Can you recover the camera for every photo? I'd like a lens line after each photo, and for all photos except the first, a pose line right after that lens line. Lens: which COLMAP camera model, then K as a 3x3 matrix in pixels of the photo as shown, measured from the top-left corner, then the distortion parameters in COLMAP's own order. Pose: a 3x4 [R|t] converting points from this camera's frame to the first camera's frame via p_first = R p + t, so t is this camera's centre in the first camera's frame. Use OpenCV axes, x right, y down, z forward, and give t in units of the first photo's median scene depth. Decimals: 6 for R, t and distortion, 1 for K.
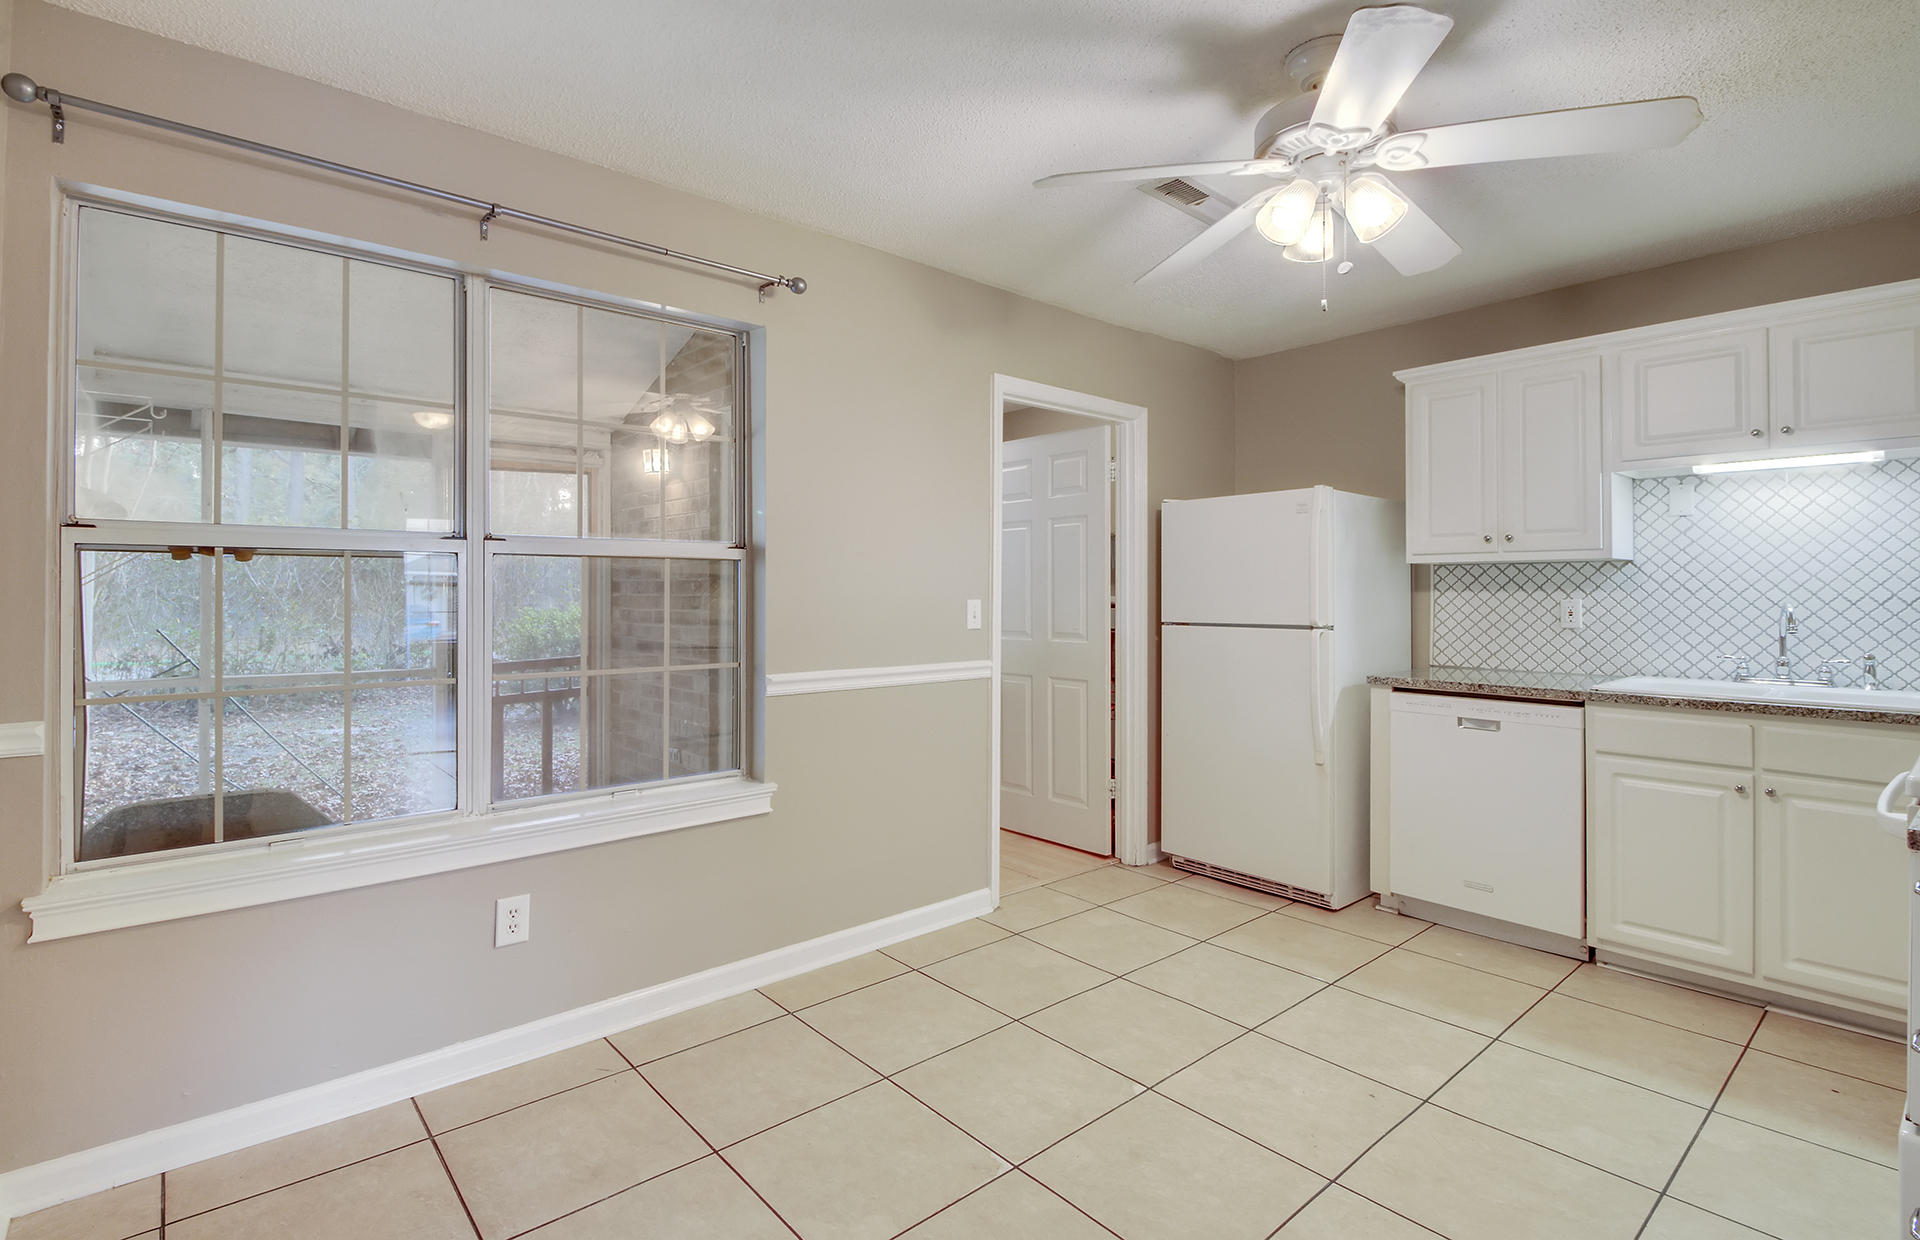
lens RADIAL K [[880.6, 0, 913.3], [0, 880.6, 591.4], [0, 0, 1]] dist [0.000902, -0.005633]
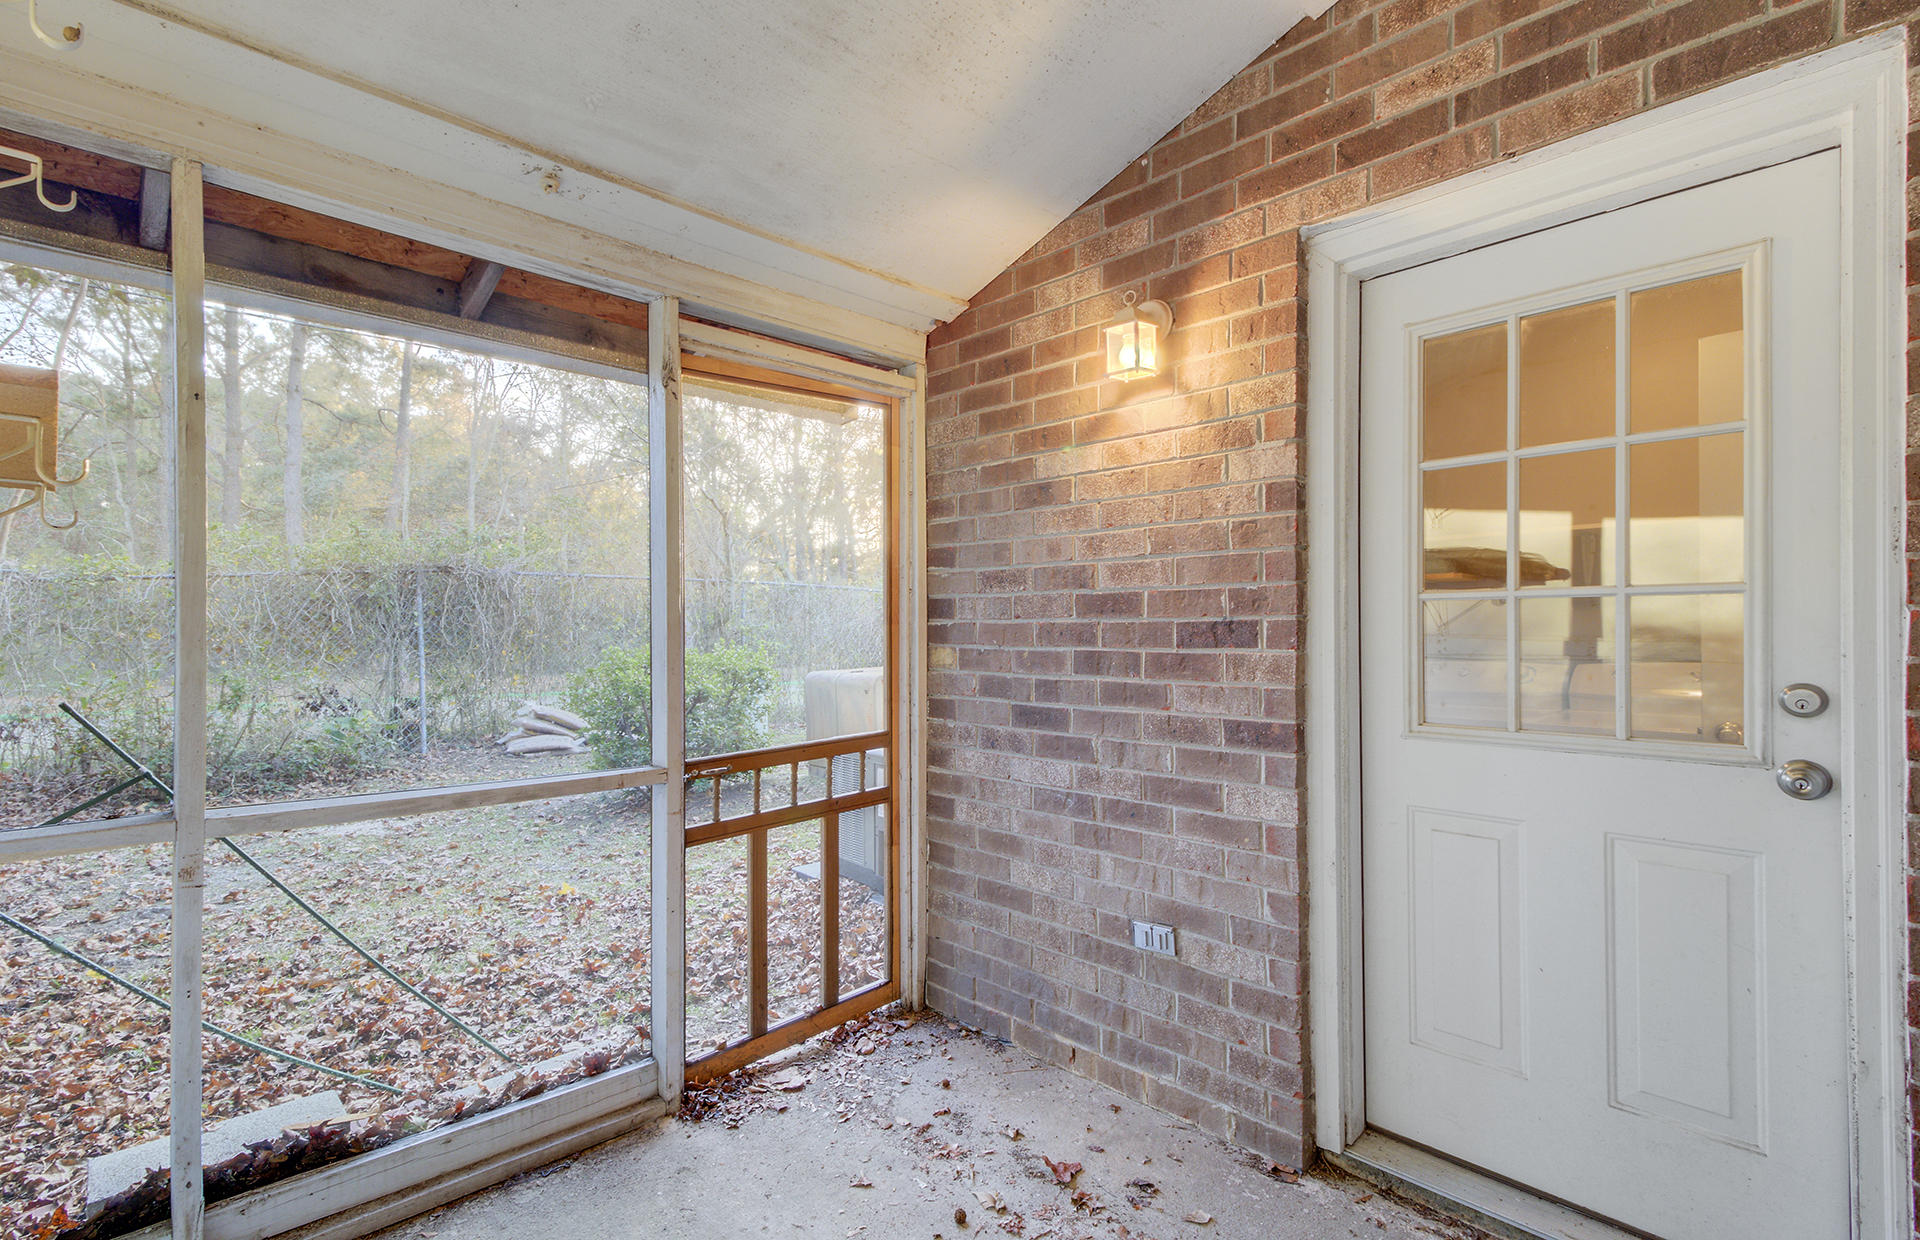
lens RADIAL K [[880.6, 0, 963.9], [0, 880.6, 626.8], [0, 0, 1]] dist [0.000902, -0.005633]
pose [[0.996052, -0.003707, 0.088695, -0.229058], [0.003682, 0.999993, 0.000444, 0.003478], [-0.088696, -0.000115, 0.996059, 0.268144]]
